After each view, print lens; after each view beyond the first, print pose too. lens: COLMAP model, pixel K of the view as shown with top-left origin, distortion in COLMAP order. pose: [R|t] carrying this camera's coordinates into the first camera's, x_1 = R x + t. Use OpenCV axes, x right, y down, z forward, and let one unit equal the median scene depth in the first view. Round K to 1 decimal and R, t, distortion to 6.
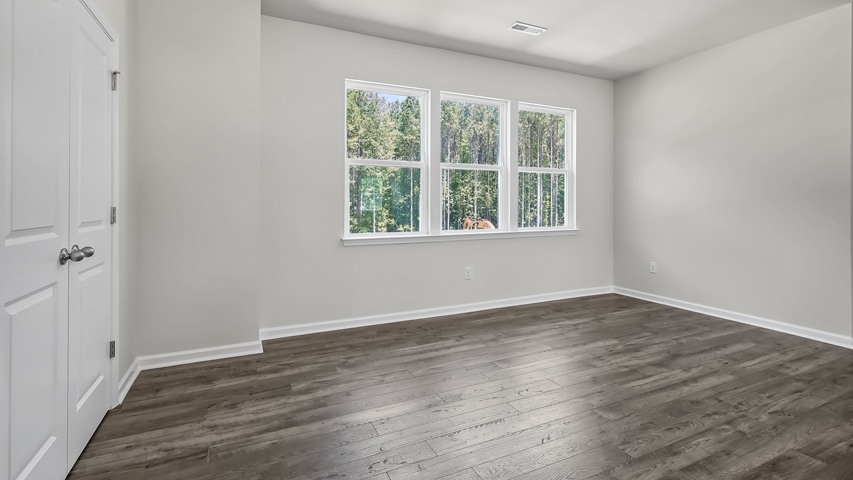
lens RADIAL K [[397.9, 0, 429.7], [0, 397.9, 205.9], [0, 0, 1]] dist [-0.001451, 0.000352]
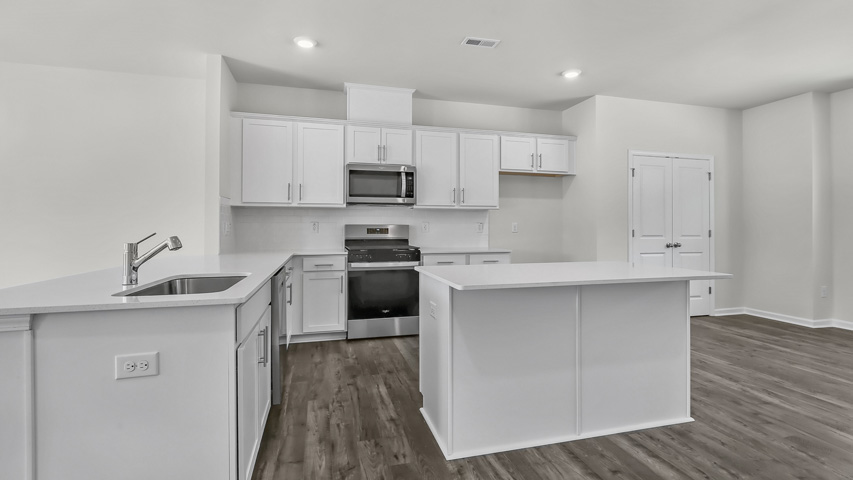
lens RADIAL K [[389.9, 0, 427.3], [0, 389.9, 227.4], [0, 0, 1]] dist [-0.001183, 0.000153]
pose [[-0.180137, -0.001359, -0.983641, 1.546790], [-0.005814, 0.999983, -0.000317, -0.001007], [0.983624, 0.005661, -0.180142, -0.204731]]
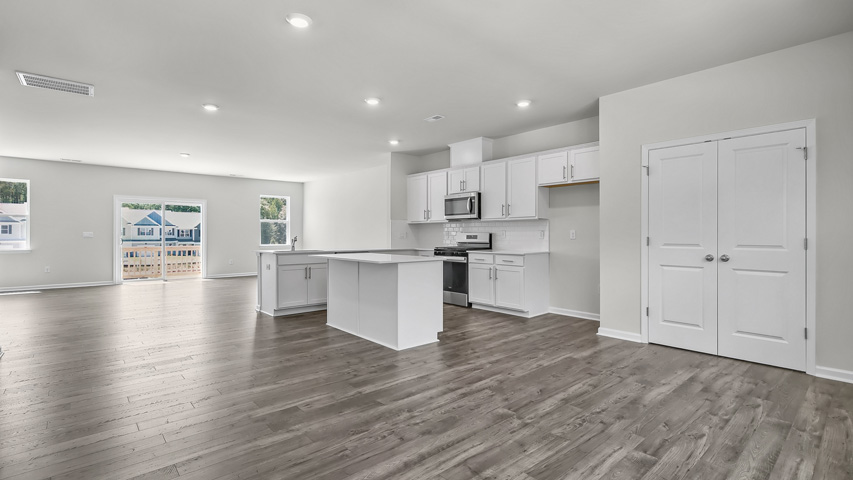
lens RADIAL K [[396.8, 0, 426.9], [0, 396.8, 232.0], [0, 0, 1]] dist [-0.003948, -0.000468]
pose [[-0.962141, -0.001095, -0.272551, 0.848743], [-0.000850, 0.999999, -0.001016, -0.014709], [0.272551, -0.000746, -0.962141, 1.775421]]
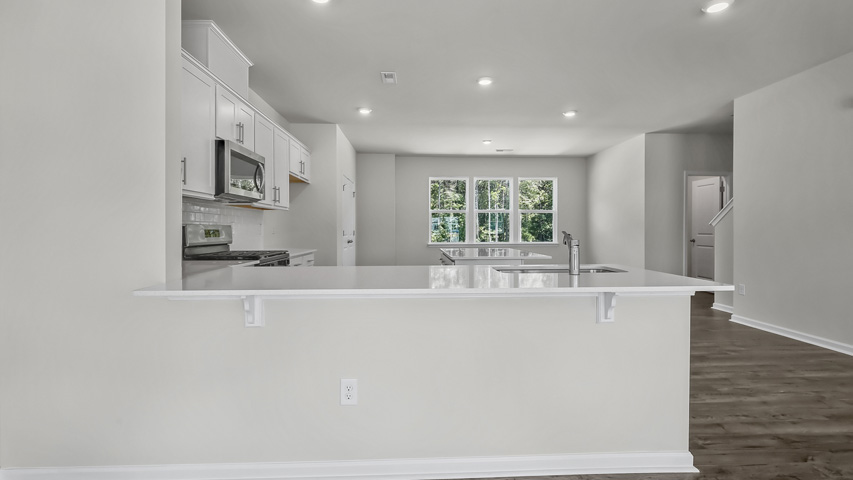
lens RADIAL K [[396.8, 0, 426.9], [0, 396.8, 232.0], [0, 0, 1]] dist [-0.003948, -0.000468]
pose [[0.921011, 0.002727, -0.389528, 1.011001], [-0.001939, 0.999995, 0.002414, 0.007379], [0.389533, -0.001468, 0.921011, -1.715607]]
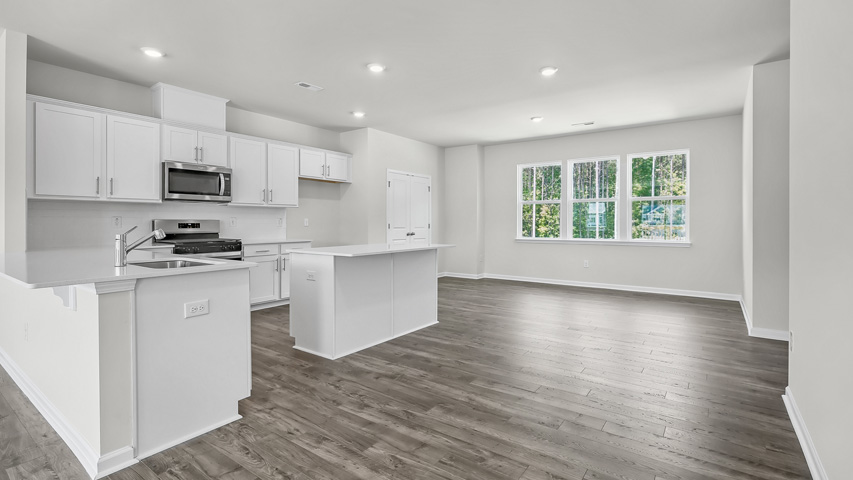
lens RADIAL K [[395.8, 0, 427.3], [0, 395.8, 222.6], [0, 0, 1]] dist [-0.001731, -0.000120]
pose [[0.475010, -0.000554, -0.879980, 2.085397], [-0.003858, 0.999989, -0.002712, 0.002099], [0.879972, 0.004683, 0.475002, -0.649499]]
